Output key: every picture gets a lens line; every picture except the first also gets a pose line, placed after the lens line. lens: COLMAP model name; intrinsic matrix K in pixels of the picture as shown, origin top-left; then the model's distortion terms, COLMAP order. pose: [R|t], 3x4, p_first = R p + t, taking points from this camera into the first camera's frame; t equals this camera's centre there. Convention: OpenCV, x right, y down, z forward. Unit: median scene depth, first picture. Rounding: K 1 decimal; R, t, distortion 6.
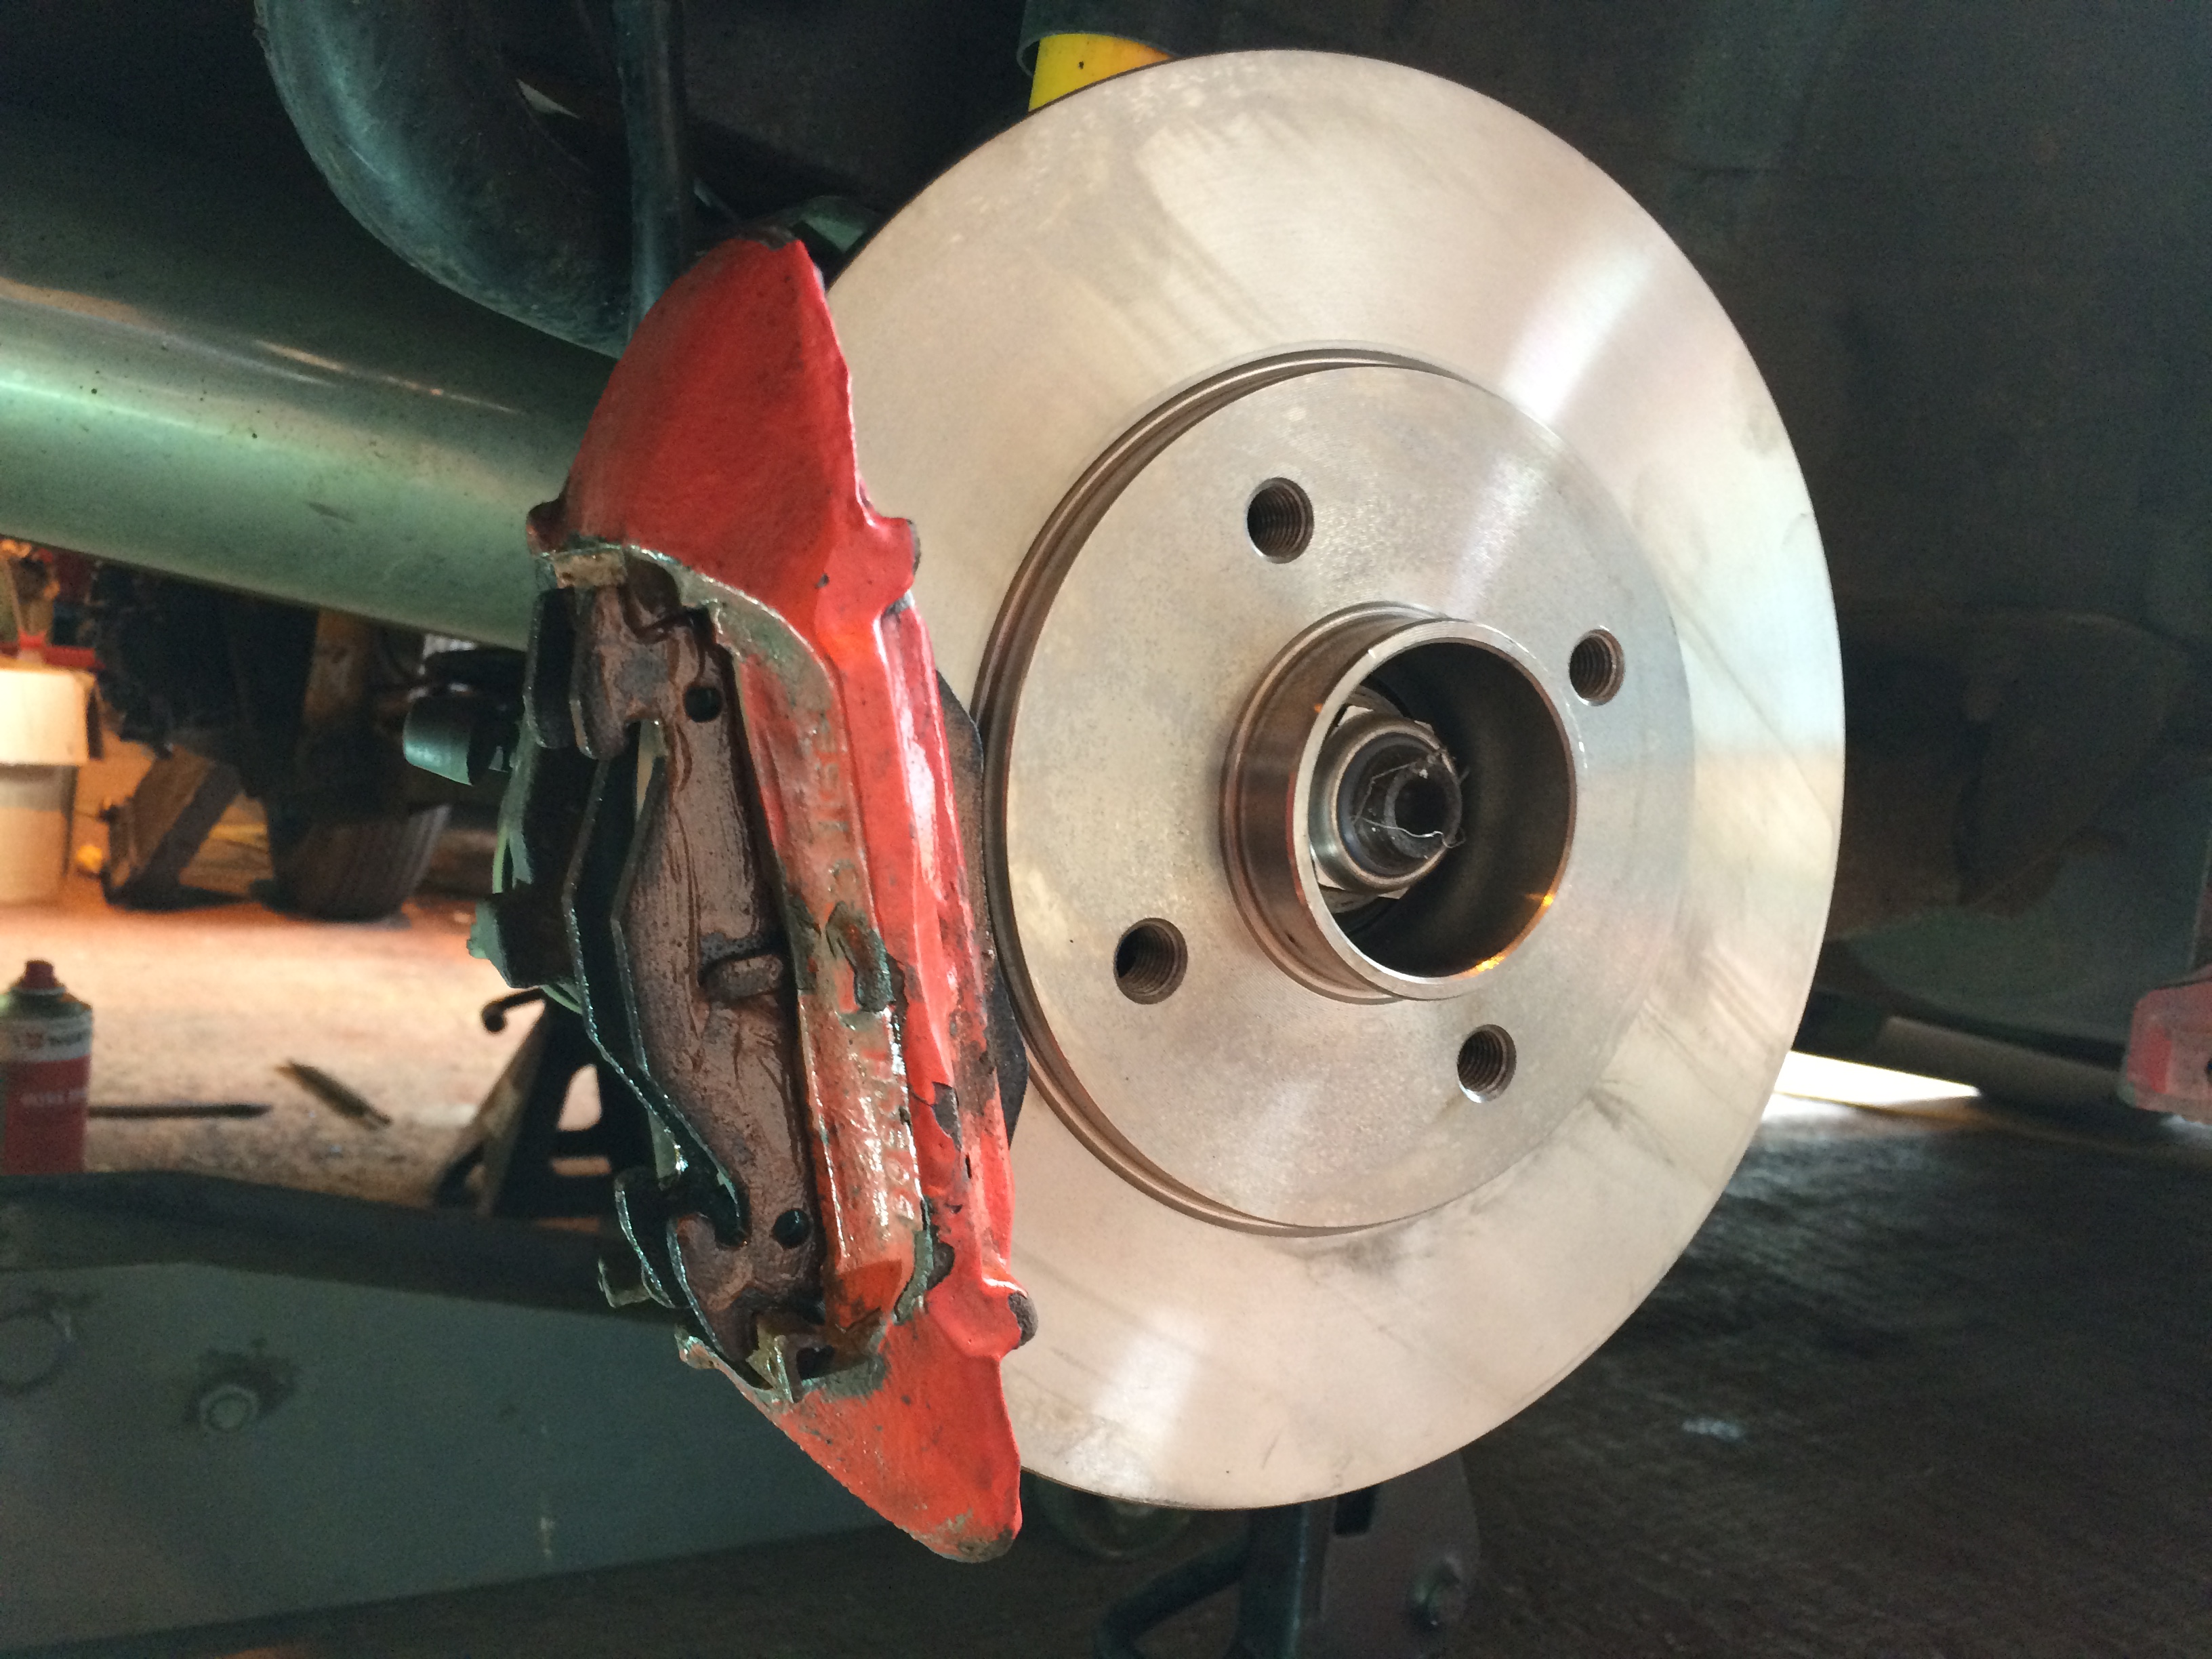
lens RADIAL K [[1884.3, 0, 1106.0], [0, 1884.3, 829.5], [0, 0, 1]] dist [0.054519, -0.102911]
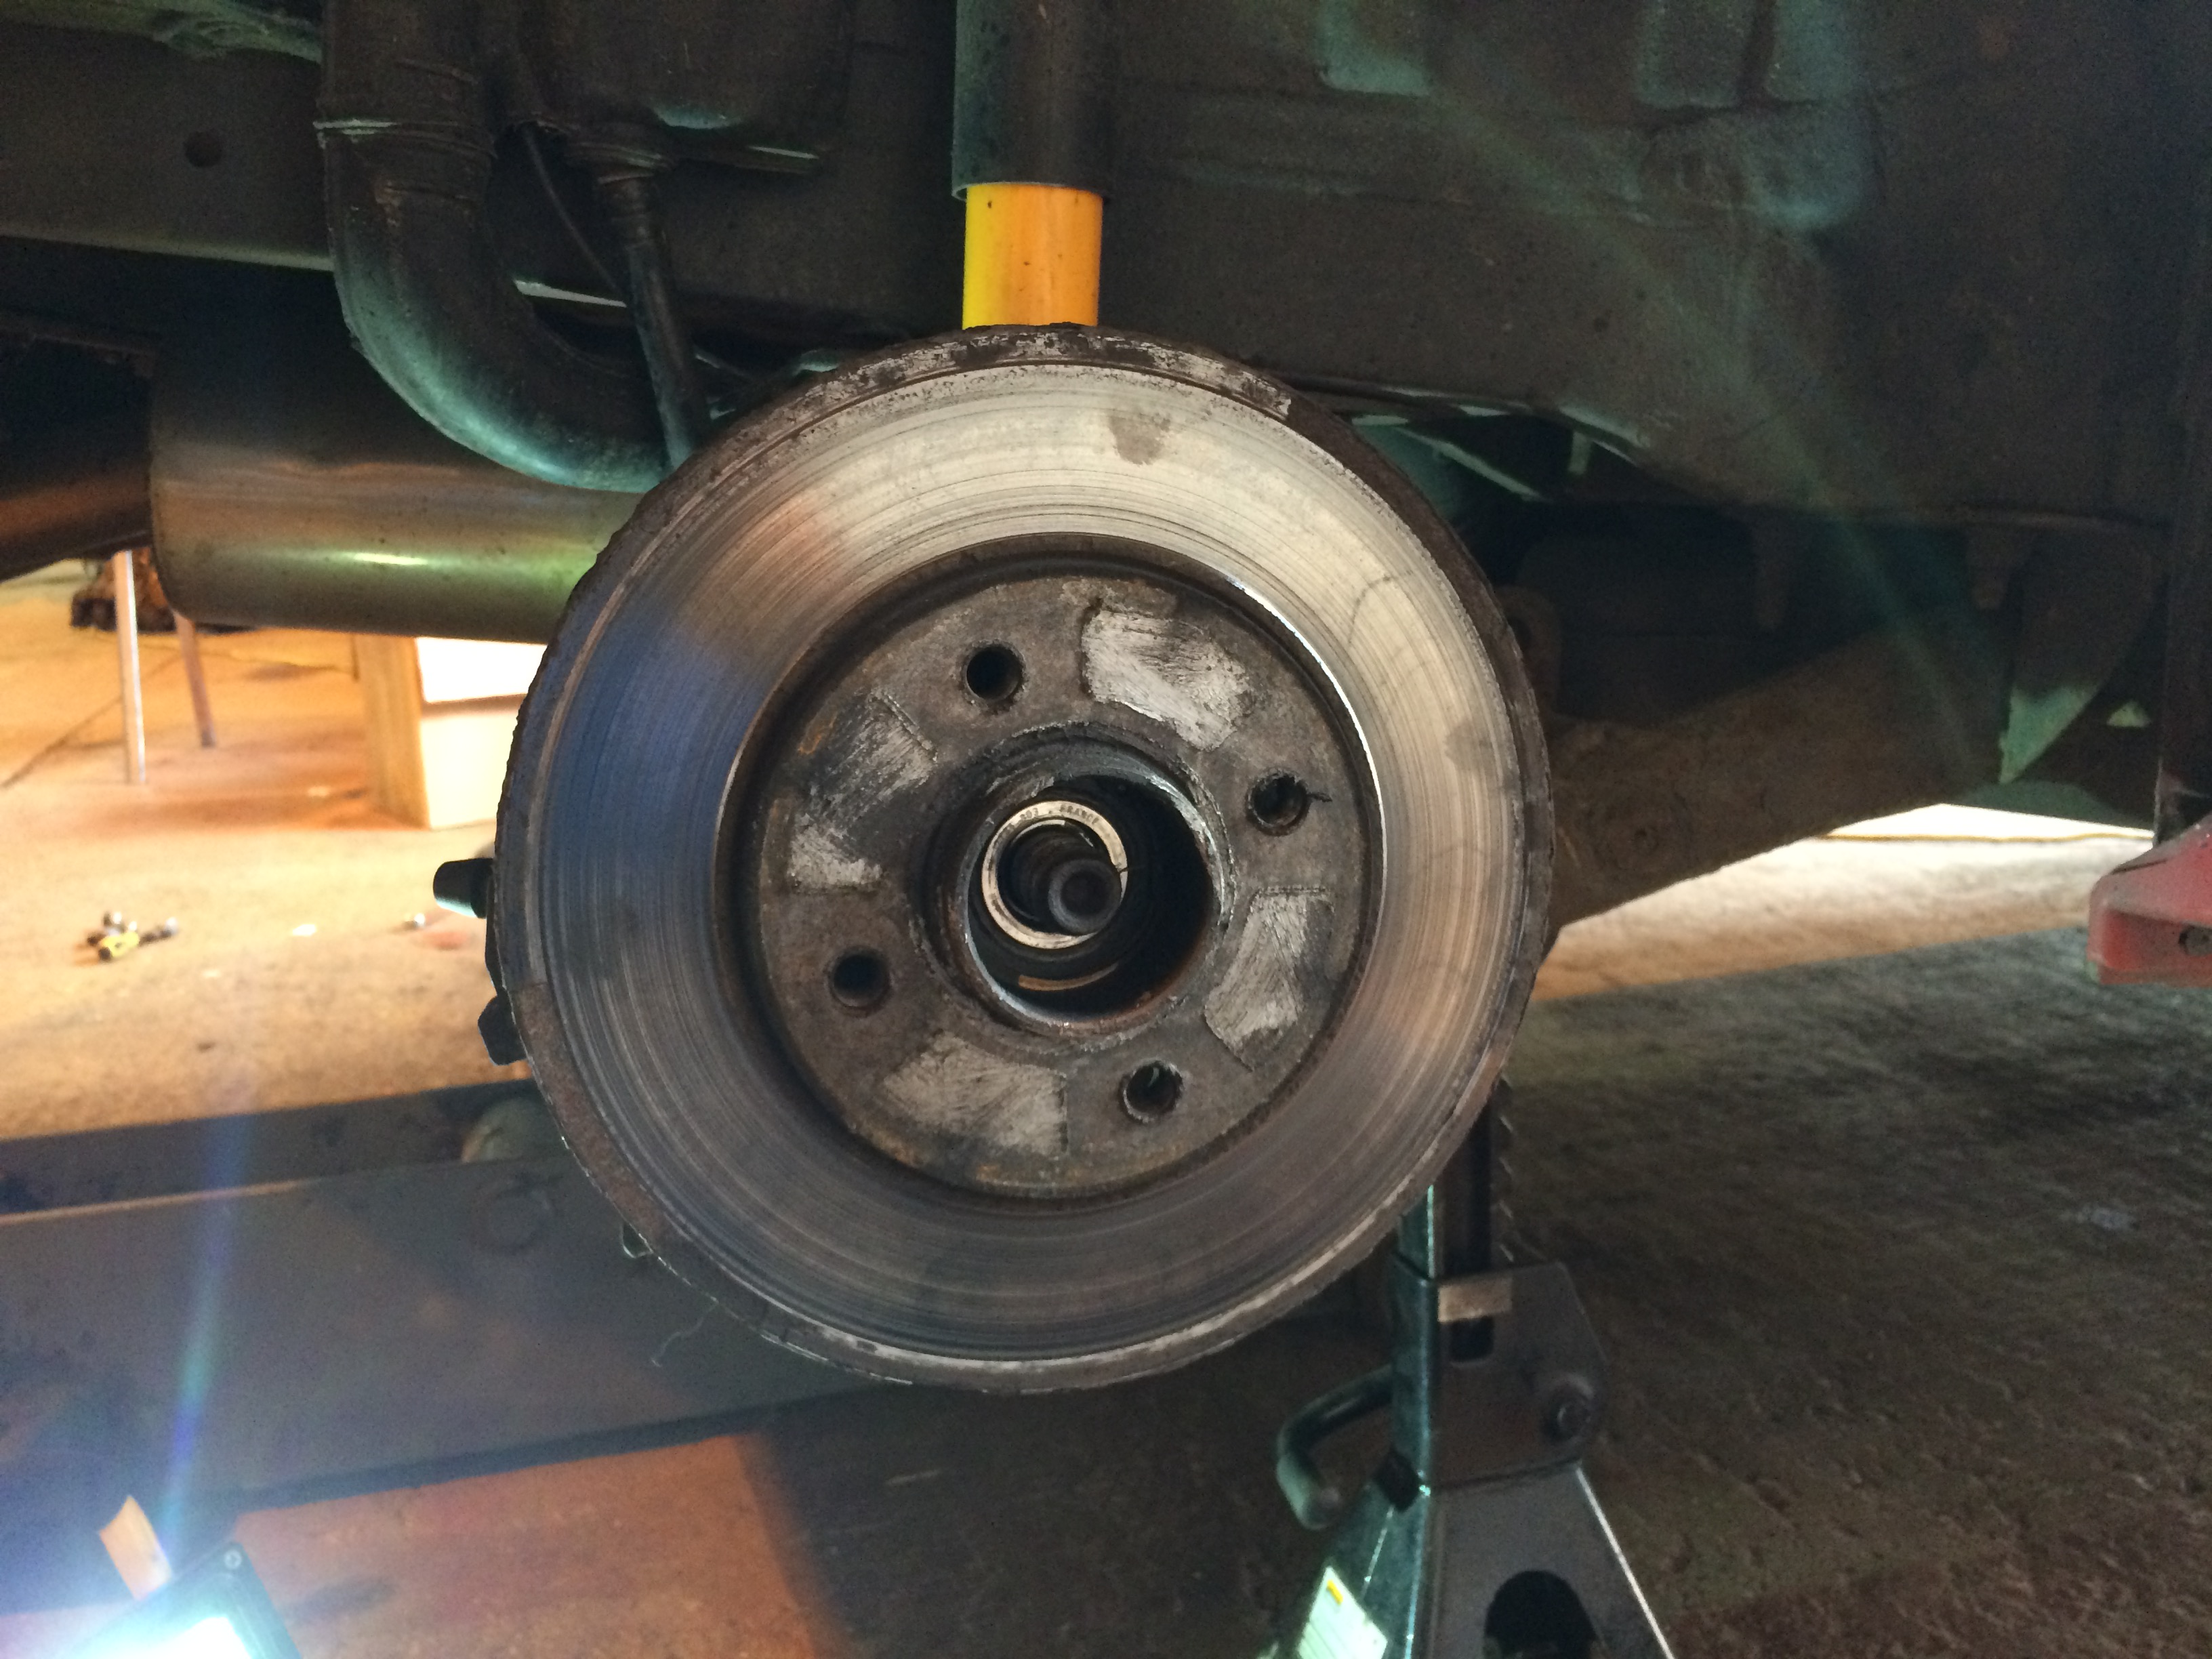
lens RADIAL K [[1884.3, 0, 1106.0], [0, 1884.3, 829.5], [0, 0, 1]] dist [0.054519, -0.102911]
pose [[0.956590, -0.084088, -0.279042, 0.188542], [0.115106, 0.988637, 0.096679, -0.061495], [0.267742, -0.124602, 0.955400, -0.092220]]
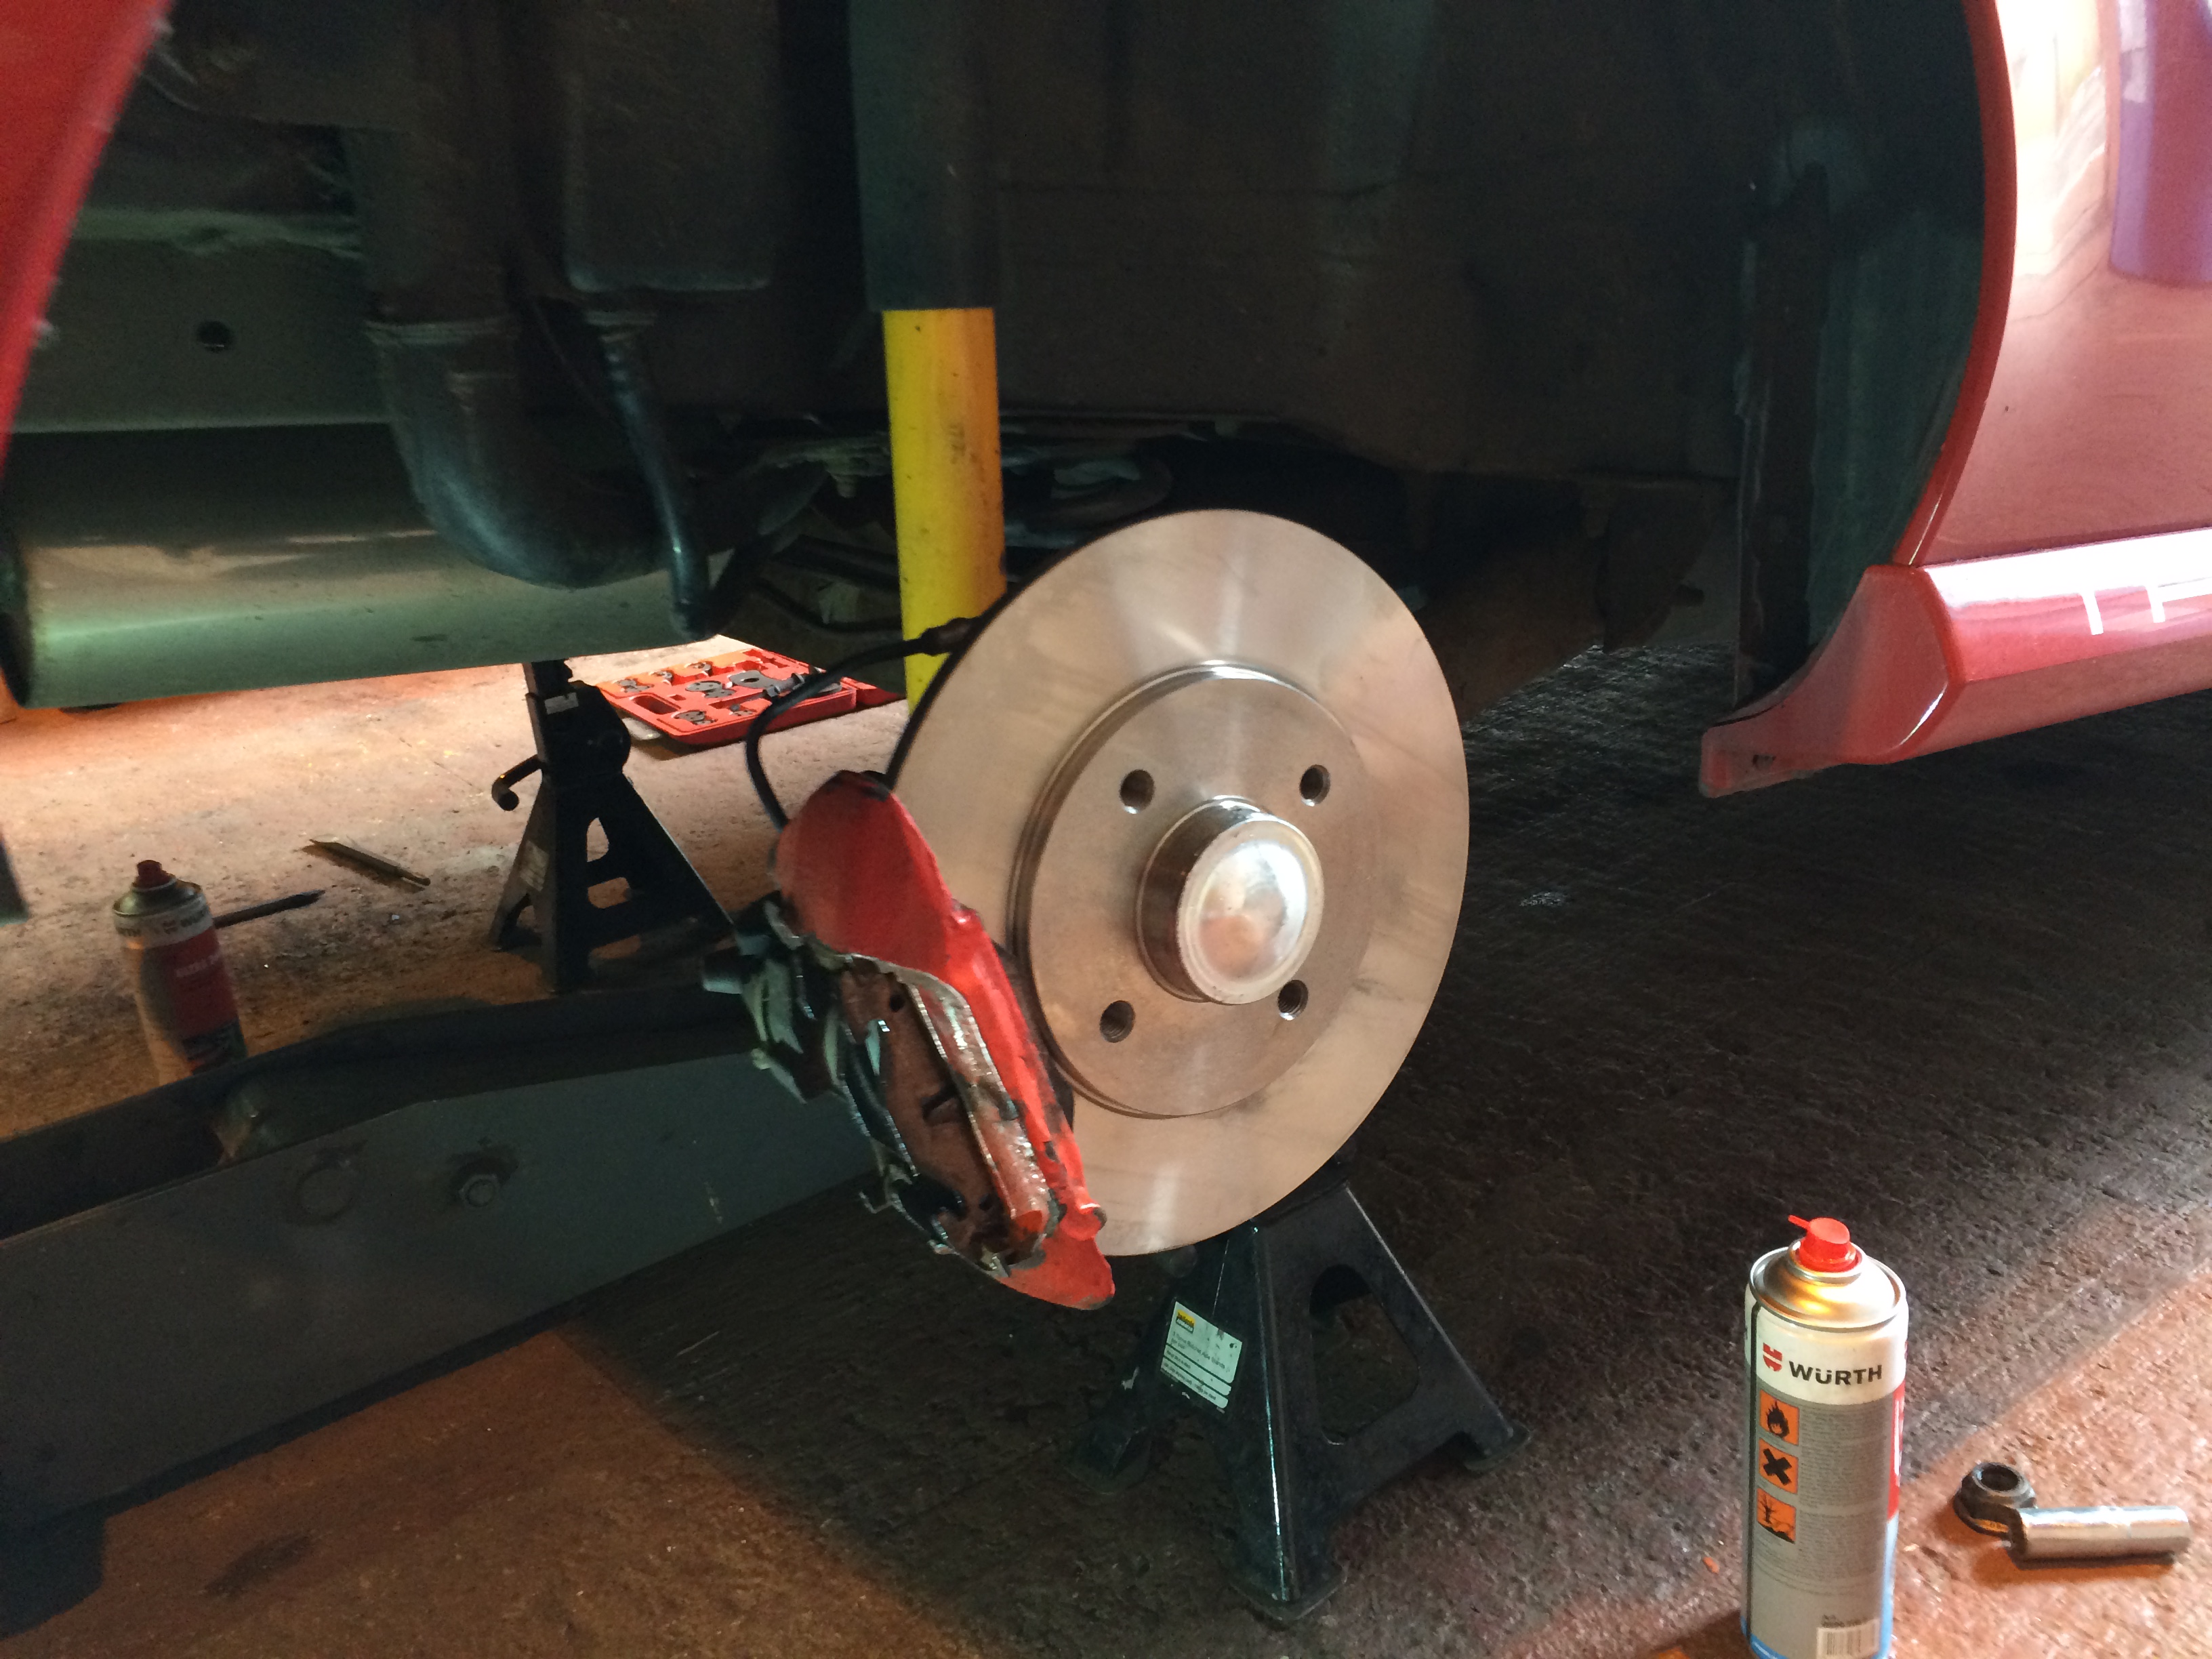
lens RADIAL K [[1846.0, 0, 1107.2], [0, 1846.0, 842.1], [0, 0, 1]] dist [0.025644, -0.044261]
pose [[0.974787, -0.220599, 0.033572, -0.003393], [0.202672, 0.938244, 0.280396, -0.209198], [-0.093354, -0.266522, 0.959297, -0.260997]]
